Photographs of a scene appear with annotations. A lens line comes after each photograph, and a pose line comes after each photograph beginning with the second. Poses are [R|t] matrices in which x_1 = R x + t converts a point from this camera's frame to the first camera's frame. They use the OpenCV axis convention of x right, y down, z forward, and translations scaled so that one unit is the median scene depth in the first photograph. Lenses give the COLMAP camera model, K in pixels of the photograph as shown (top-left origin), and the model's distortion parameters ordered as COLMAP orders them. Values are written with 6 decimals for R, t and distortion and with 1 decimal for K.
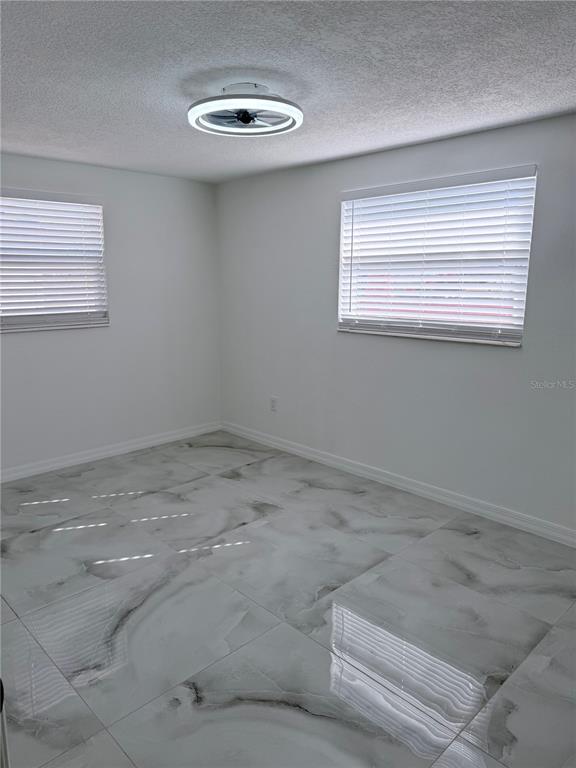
lens RADIAL K [[539.5, 0, 288.0], [0, 539.5, 384.0], [0, 0, 1]] dist [-0.003711, -0.006121]
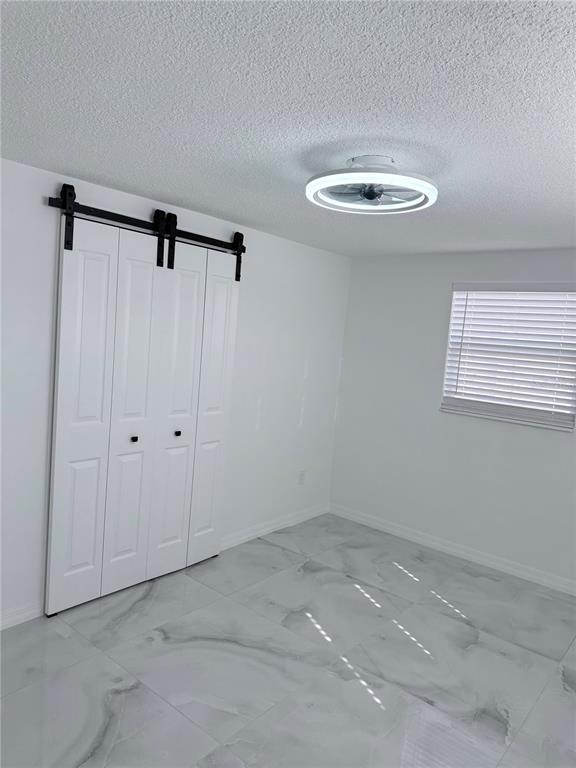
lens RADIAL K [[542.8, 0, 286.1], [0, 542.8, 401.0], [0, 0, 1]] dist [0.000088, 0.000757]
pose [[0.095213, 0.134786, -0.986290, 0.593138], [-0.273900, 0.956095, 0.104218, -0.163484], [0.957034, 0.260222, 0.127951, 0.621984]]
